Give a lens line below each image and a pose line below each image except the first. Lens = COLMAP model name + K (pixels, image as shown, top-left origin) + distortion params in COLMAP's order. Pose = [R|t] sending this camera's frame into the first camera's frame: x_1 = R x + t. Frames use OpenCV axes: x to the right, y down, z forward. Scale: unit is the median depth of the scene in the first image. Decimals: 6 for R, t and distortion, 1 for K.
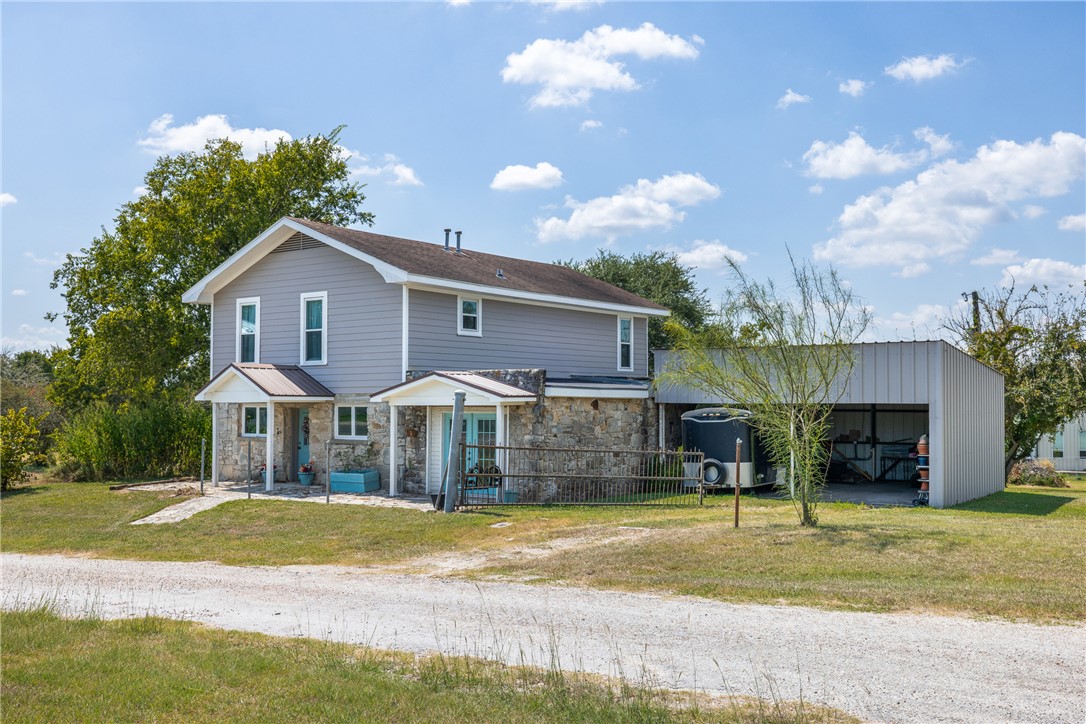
lens RADIAL K [[1084.1, 0, 542.7], [0, 1084.1, 371.2], [0, 0, 1]] dist [-0.021953, 0.000000]
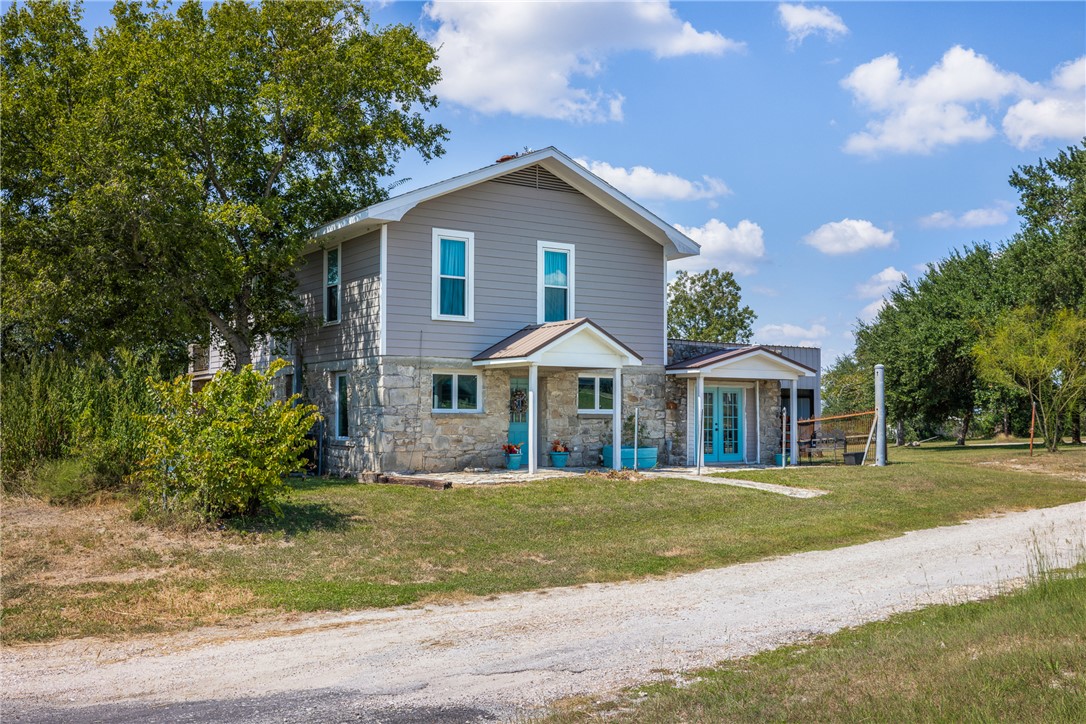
lens RADIAL K [[1084.1, 0, 543.9], [0, 1084.1, 356.1], [0, 0, 1]] dist [-0.021953, 0.000000]
pose [[0.355385, 0.032622, 0.934151, -1.035195], [-0.053951, 0.998441, -0.014342, 0.030383], [-0.933162, -0.045302, 0.356590, 0.715026]]
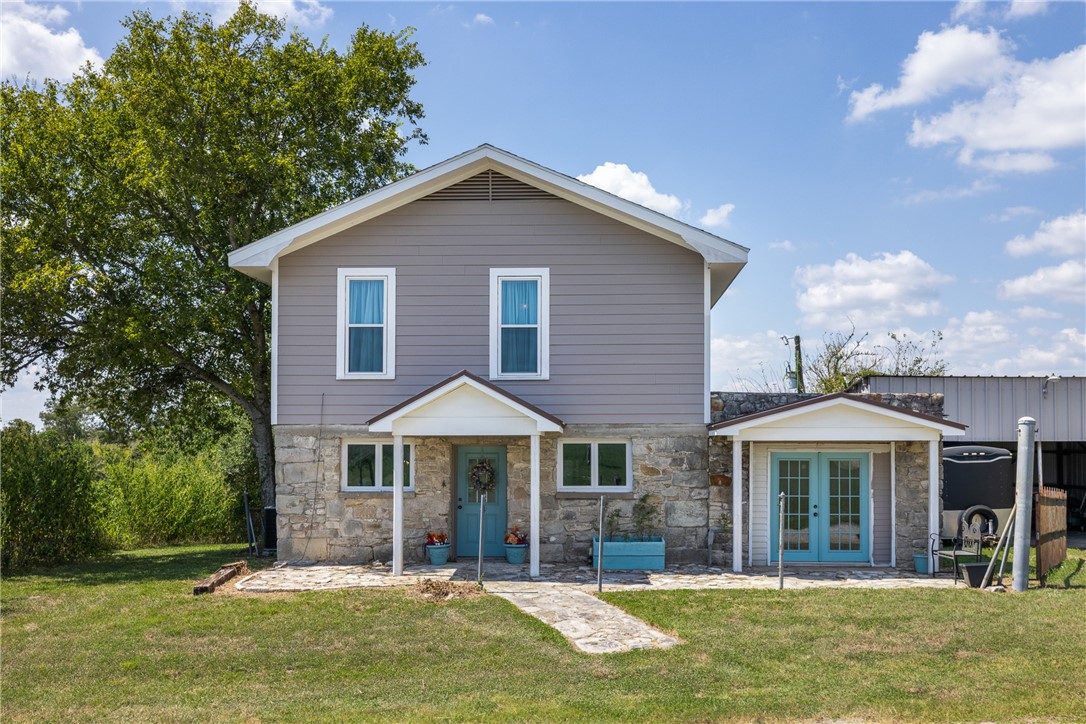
lens RADIAL K [[1084.1, 0, 559.1], [0, 1084.1, 436.4], [0, 0, 1]] dist [-0.021953, 0.000000]
pose [[0.836057, 0.006112, 0.548608, -0.559979], [-0.018317, 0.999691, 0.016777, 0.017669], [-0.548337, -0.024076, 0.835911, 0.446563]]
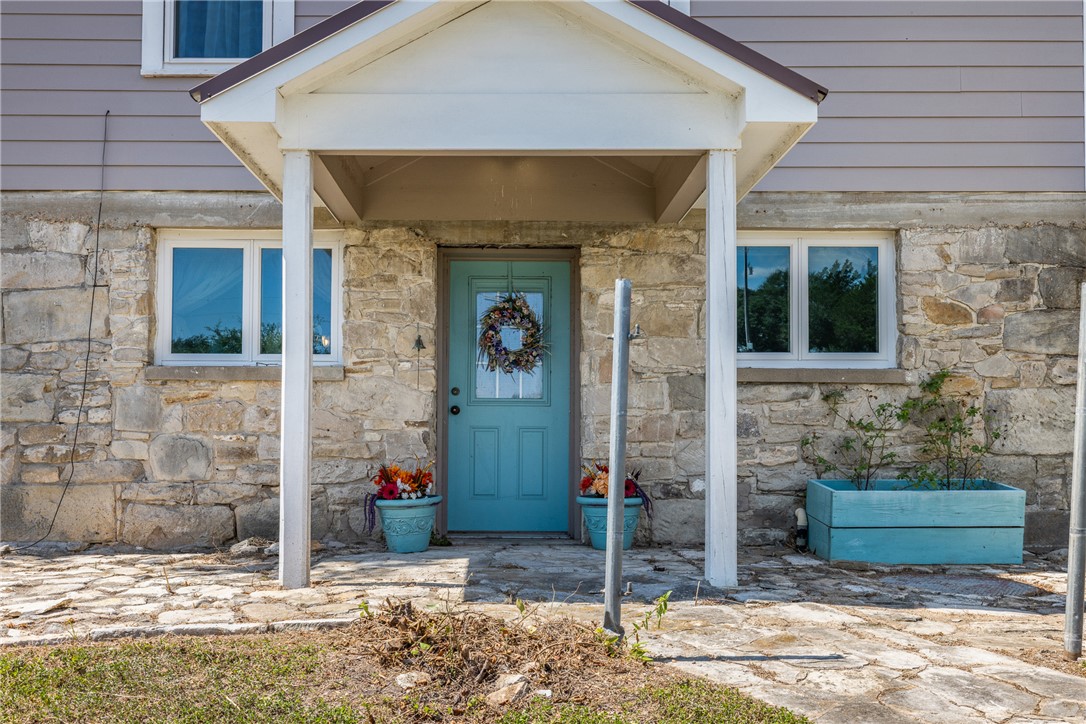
lens RADIAL K [[1085.5, 0, 535.2], [0, 1085.5, 399.1], [0, 0, 1]] dist [0.004635, 0.000000]
pose [[0.816850, 0.008897, 0.576781, -0.380198], [-0.022209, 0.999625, 0.016032, 0.067684], [-0.576422, -0.025905, 0.816741, 0.813620]]
